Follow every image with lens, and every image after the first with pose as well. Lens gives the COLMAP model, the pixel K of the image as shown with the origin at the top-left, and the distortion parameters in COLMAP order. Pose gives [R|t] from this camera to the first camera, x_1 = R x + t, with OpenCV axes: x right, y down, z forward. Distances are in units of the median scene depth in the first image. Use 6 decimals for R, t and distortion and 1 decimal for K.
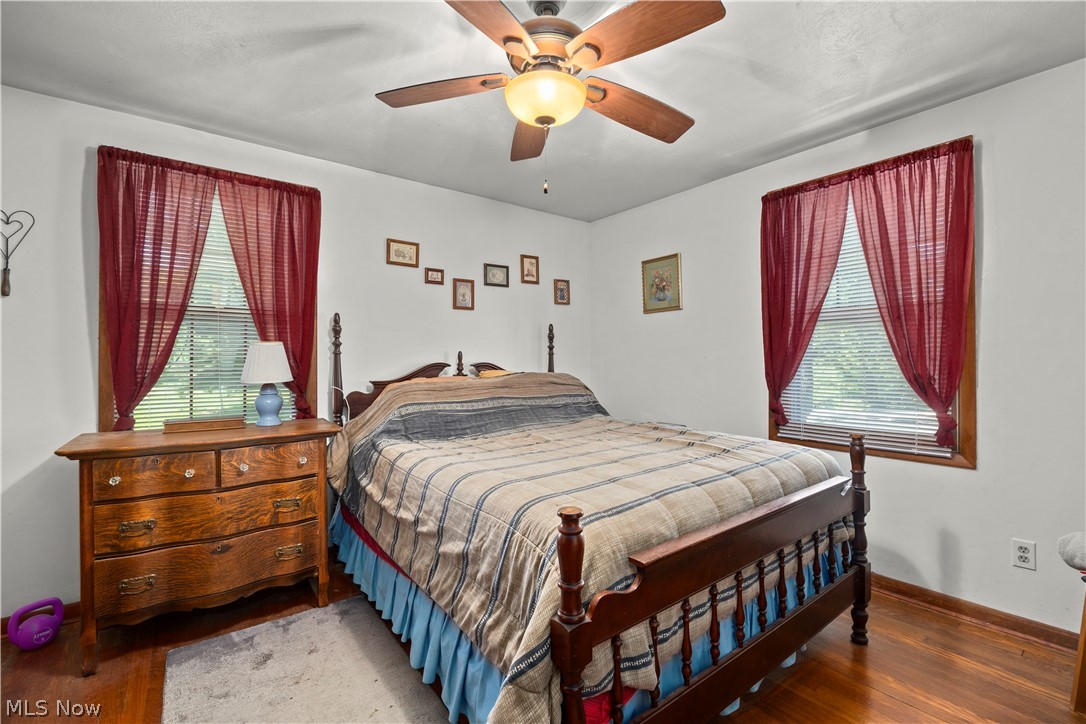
lens RADIAL K [[488.8, 0, 544.4], [0, 488.8, 363.4], [0, 0, 1]] dist [0.001668, -0.000062]
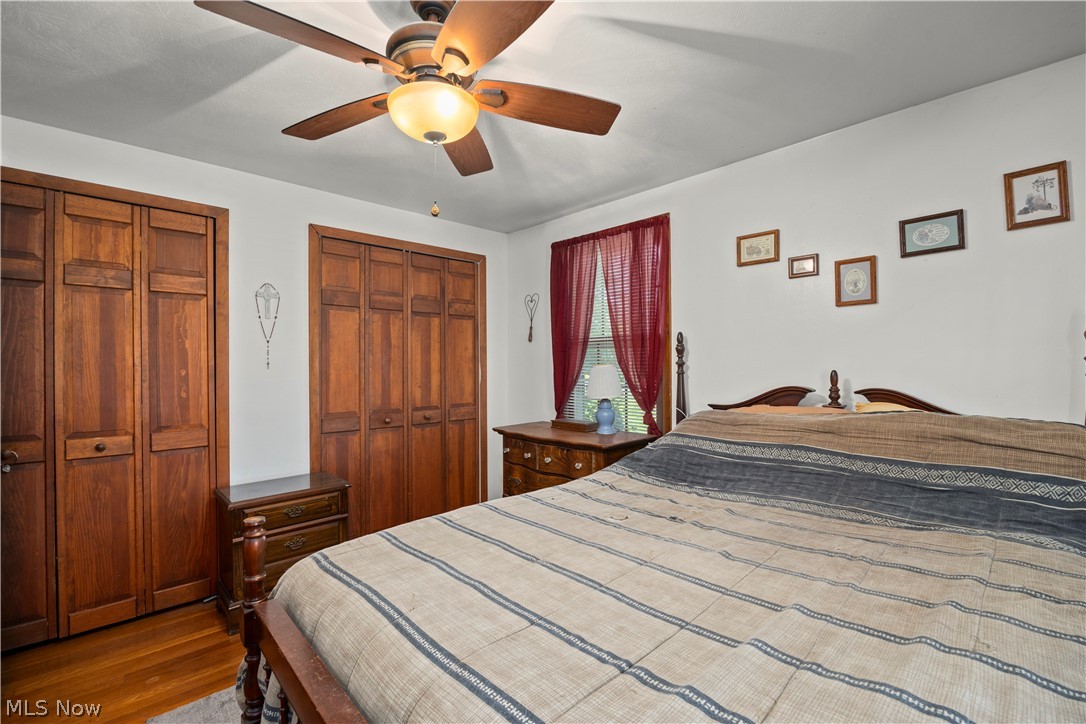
lens RADIAL K [[488.8, 0, 543.2], [0, 488.8, 363.4], [0, 0, 1]] dist [0.001668, -0.000062]
pose [[0.086056, 0.002275, -0.996288, 0.478800], [0.002101, 0.999995, 0.002465, -0.038349], [0.996288, -0.002306, 0.086050, 0.572727]]
